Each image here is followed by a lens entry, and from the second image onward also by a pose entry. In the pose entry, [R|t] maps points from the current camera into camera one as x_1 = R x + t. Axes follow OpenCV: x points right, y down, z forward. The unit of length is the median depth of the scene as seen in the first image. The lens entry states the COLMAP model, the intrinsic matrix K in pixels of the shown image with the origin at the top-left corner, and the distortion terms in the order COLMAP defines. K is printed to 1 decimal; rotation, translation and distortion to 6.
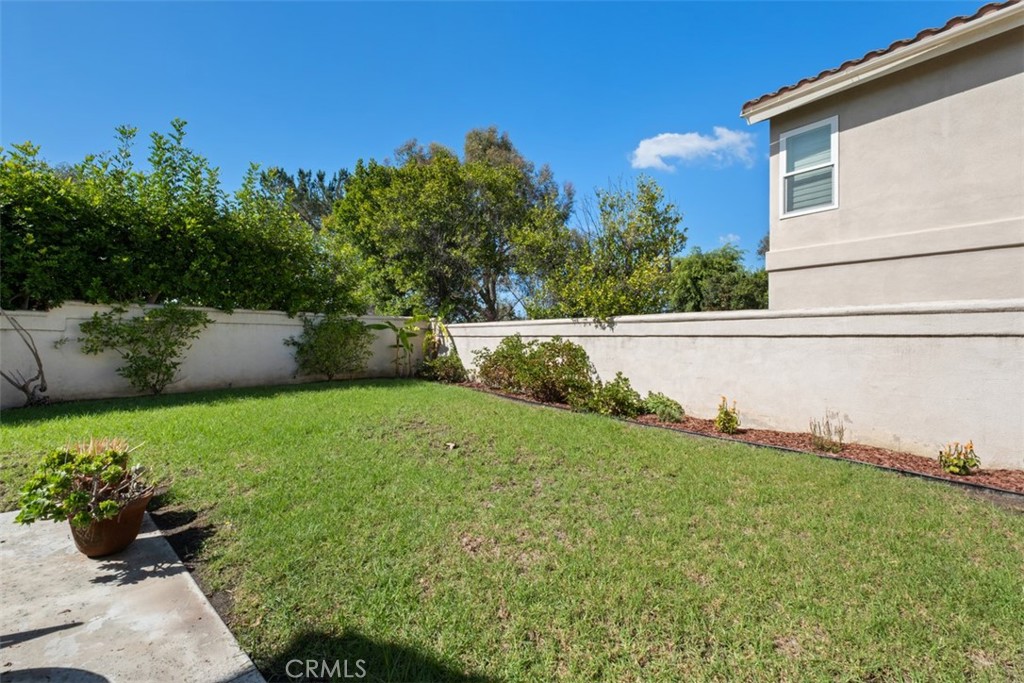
lens RADIAL K [[441.3, 0, 516.0], [0, 441.3, 333.1], [0, 0, 1]] dist [-0.001052, -0.002834]
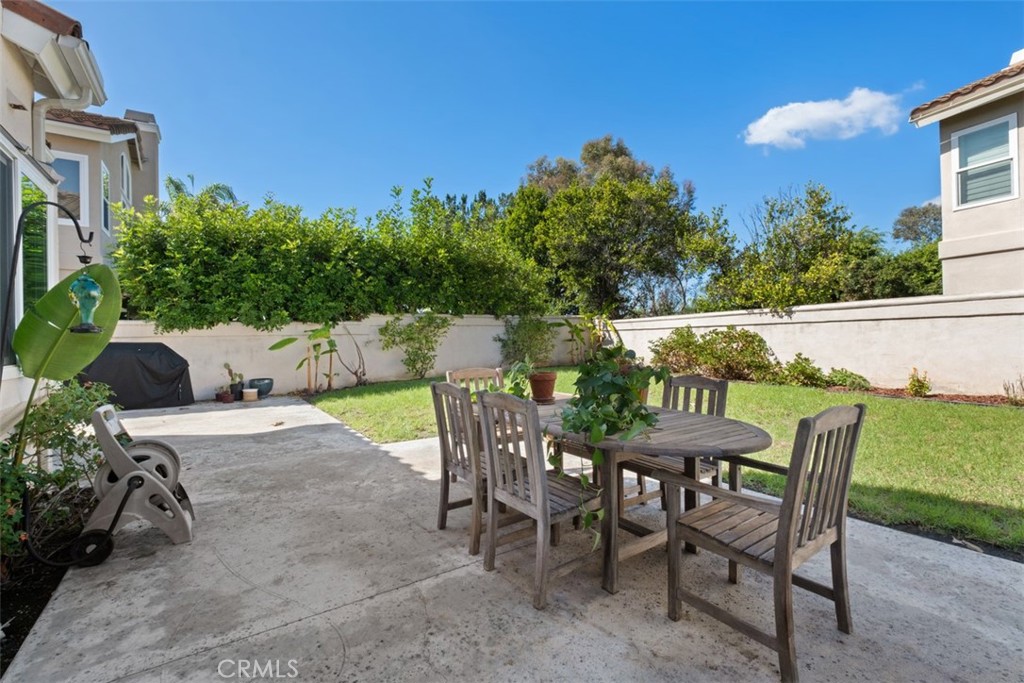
lens RADIAL K [[441.3, 0, 503.2], [0, 441.3, 338.8], [0, 0, 1]] dist [-0.001052, -0.002834]
pose [[0.977261, -0.031996, -0.209613, -0.272966], [0.035188, 0.999314, 0.011515, 0.007392], [0.209100, -0.018630, 0.977717, -0.304192]]
